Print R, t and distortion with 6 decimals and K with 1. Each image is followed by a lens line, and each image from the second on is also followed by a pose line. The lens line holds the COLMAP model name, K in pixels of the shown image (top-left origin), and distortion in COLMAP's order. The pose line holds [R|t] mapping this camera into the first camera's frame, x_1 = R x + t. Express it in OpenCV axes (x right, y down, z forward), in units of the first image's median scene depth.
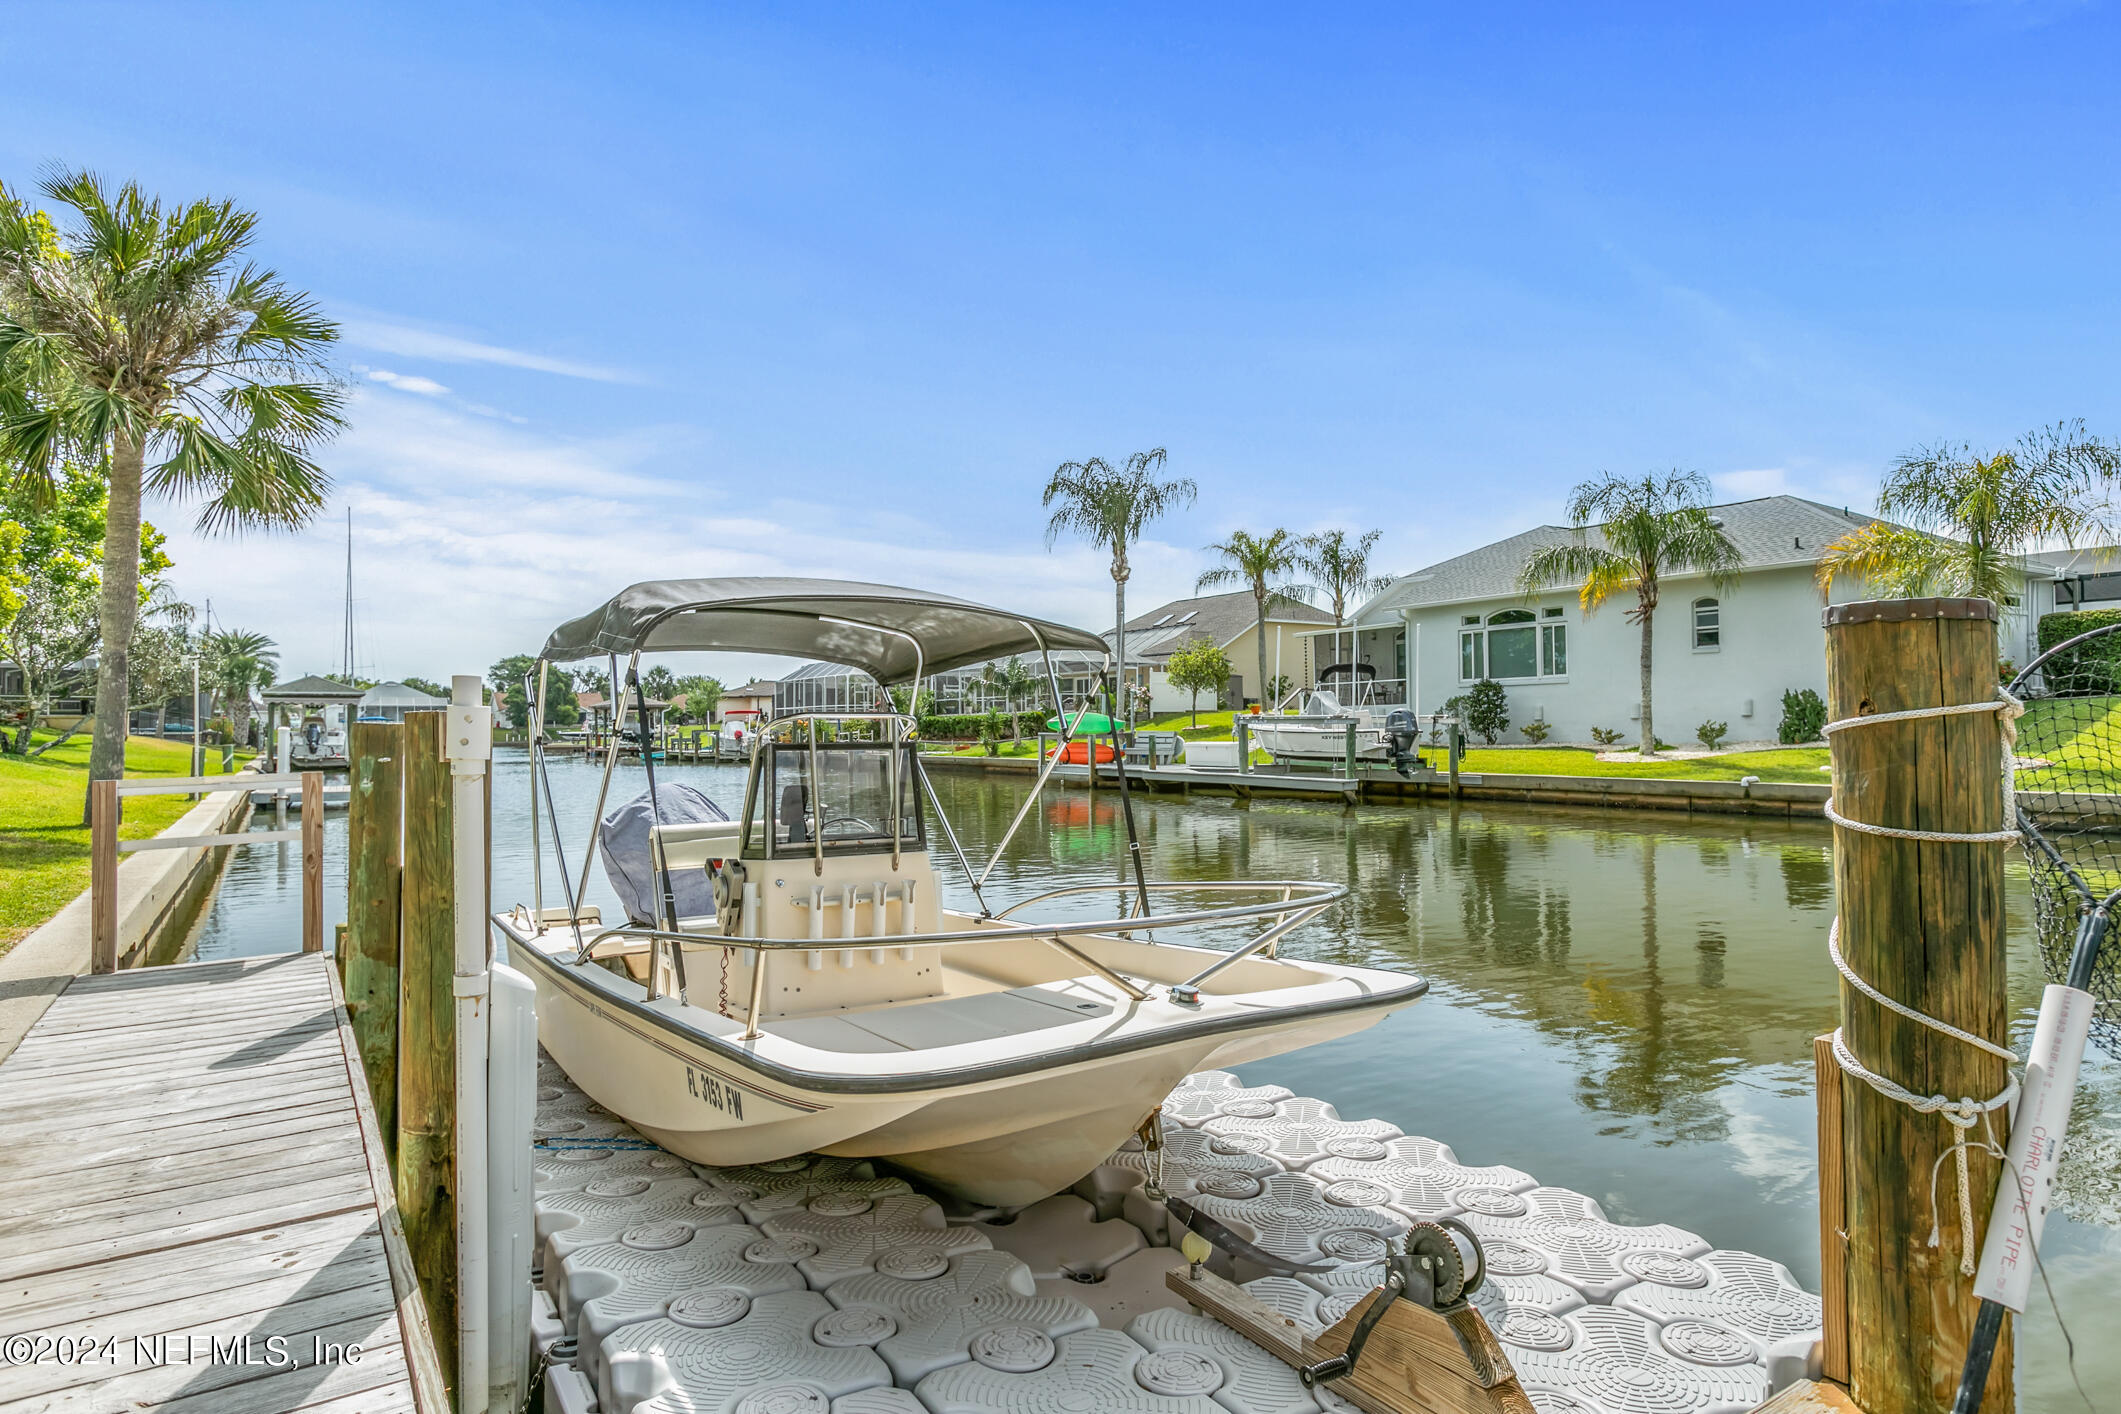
lens RADIAL K [[1200.7, 0, 1060.5], [0, 1200.7, 707.0], [0, 0, 1]] dist [0.005873, 0.017211]
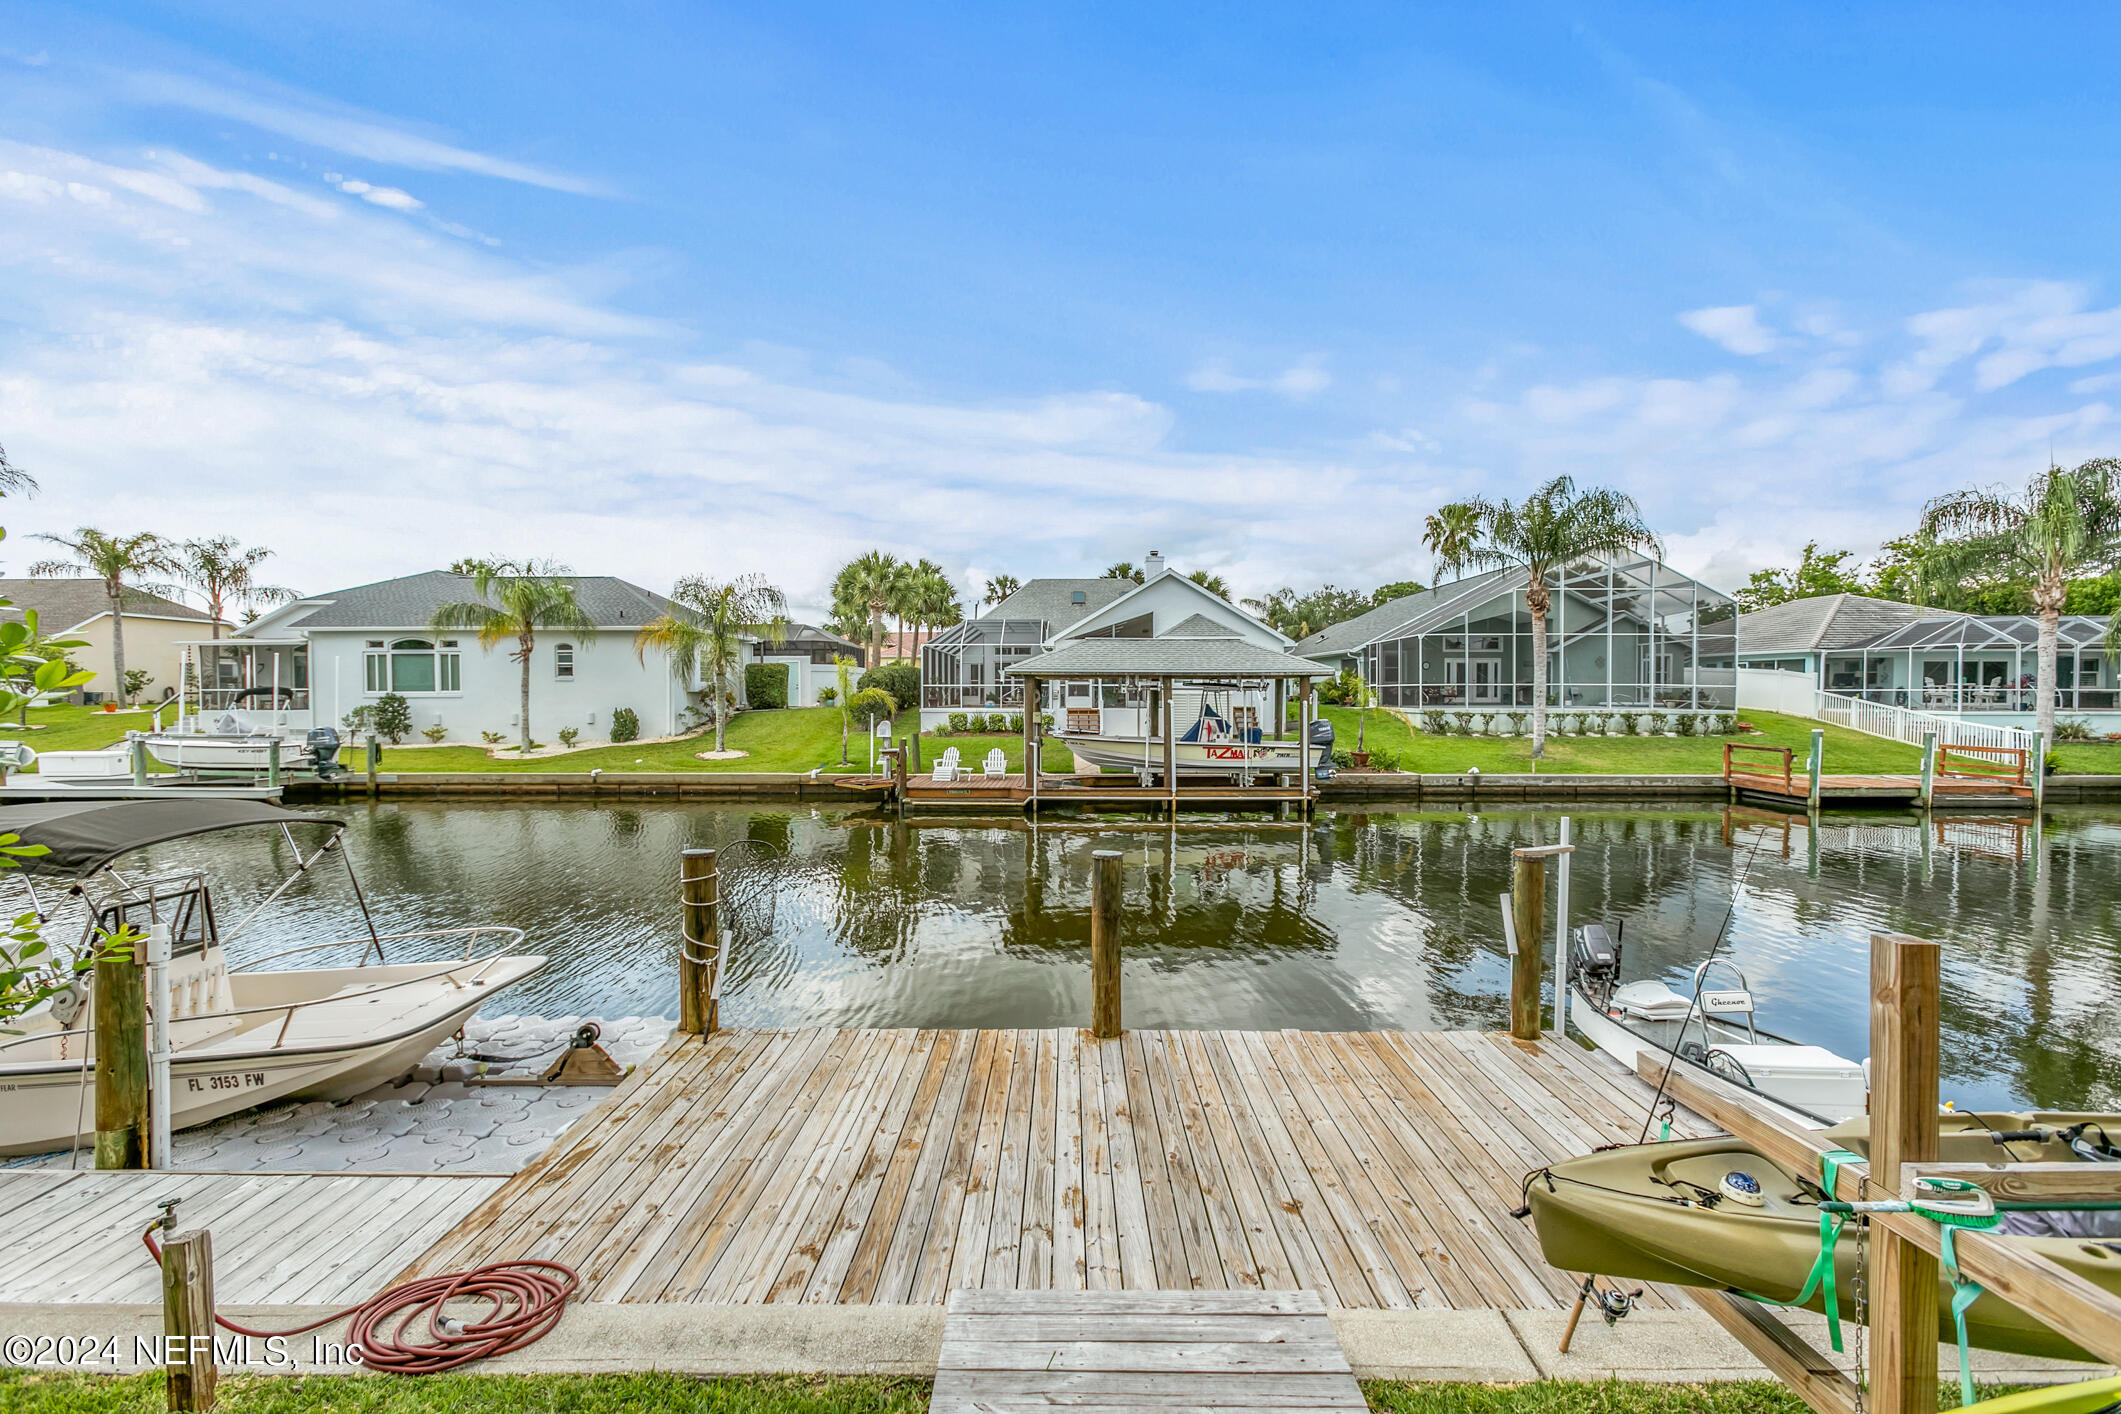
lens RADIAL K [[952.0, 0, 1061.0], [0, 952.0, 723.0], [0, 0, 1]] dist [0.002767, 0.001057]
pose [[0.544994, -0.022072, 0.838149, -0.118377], [-0.023989, 0.998834, 0.041902, -0.058110], [-0.838097, -0.042942, 0.543829, -0.157452]]
